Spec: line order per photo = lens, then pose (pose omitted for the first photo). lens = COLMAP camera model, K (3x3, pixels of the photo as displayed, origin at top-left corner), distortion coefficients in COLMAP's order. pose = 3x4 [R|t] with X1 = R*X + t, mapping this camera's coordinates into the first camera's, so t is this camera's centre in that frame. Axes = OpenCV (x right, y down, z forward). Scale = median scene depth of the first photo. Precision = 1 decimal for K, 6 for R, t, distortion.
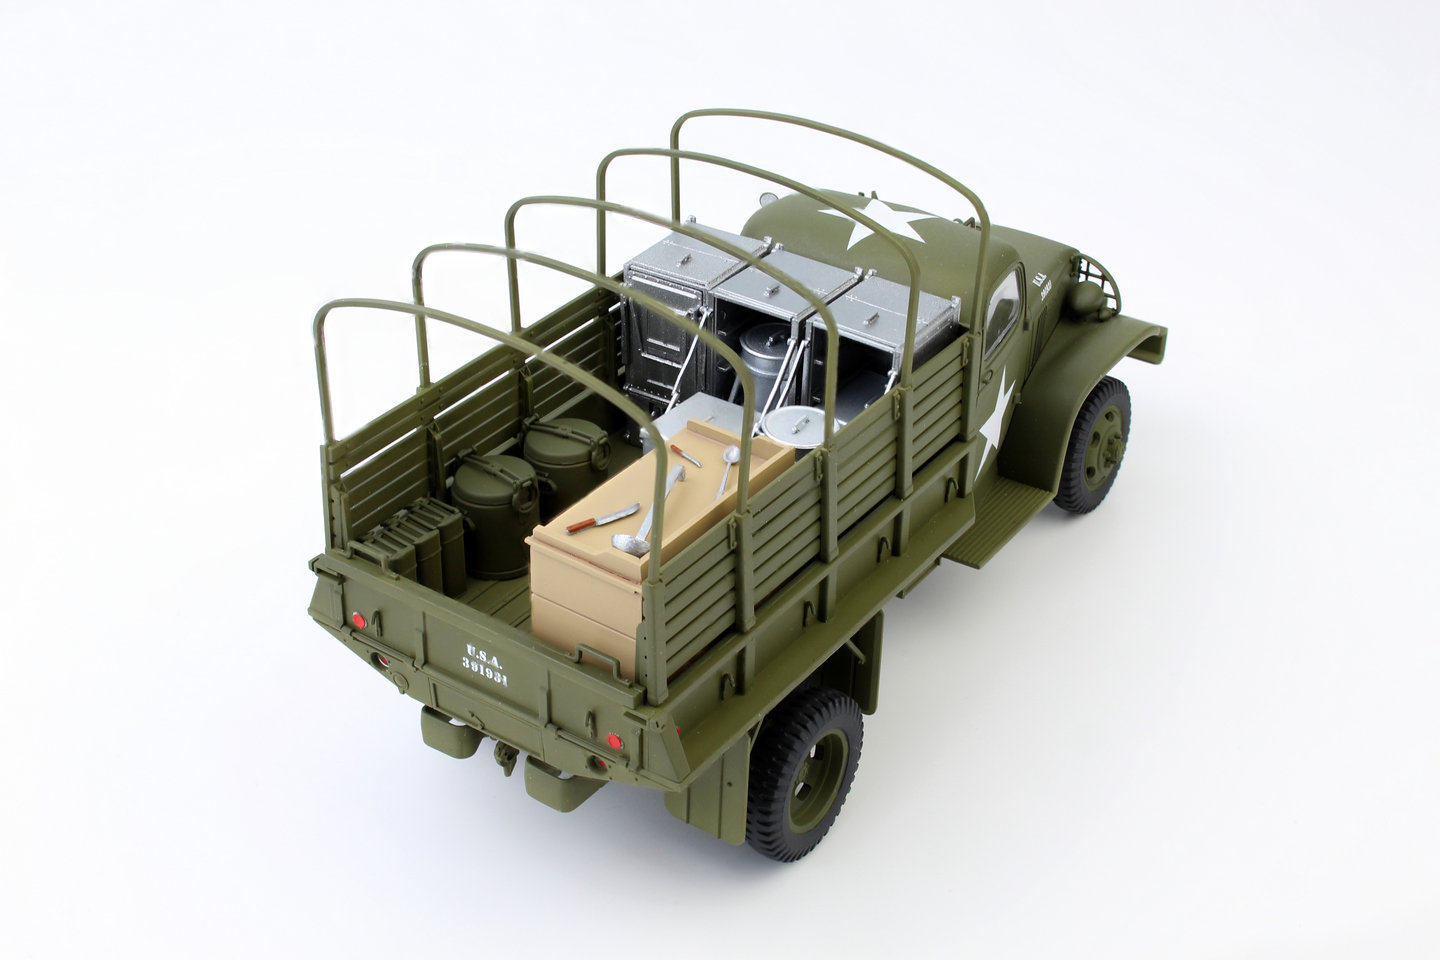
lens RADIAL K [[2186.5, 0, 720.0], [0, 2186.5, 480.0], [0, 0, 1]] dist [-0.006943, -0.004478]
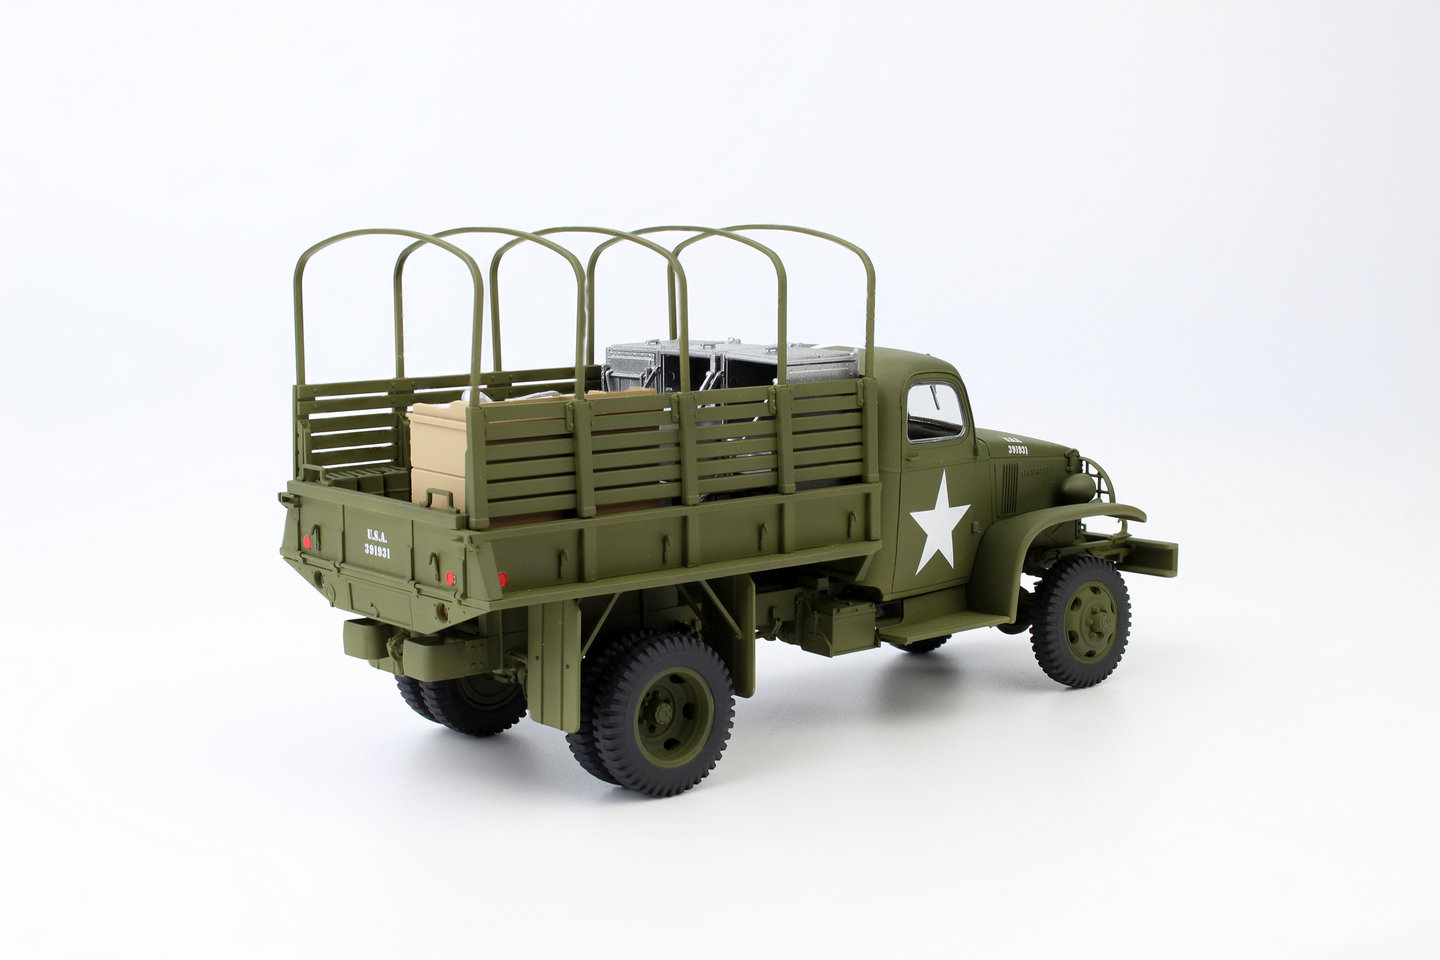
lens RADIAL K [[2241.6, 0, 720.0], [0, 2241.6, 480.0], [0, 0, 1]] dist [-0.036227, -0.035514]
pose [[0.960898, 0.012924, -0.276600, 0.392580], [-0.127372, 0.907586, -0.400080, 0.496120], [0.245868, 0.419667, 0.873744, -0.035650]]
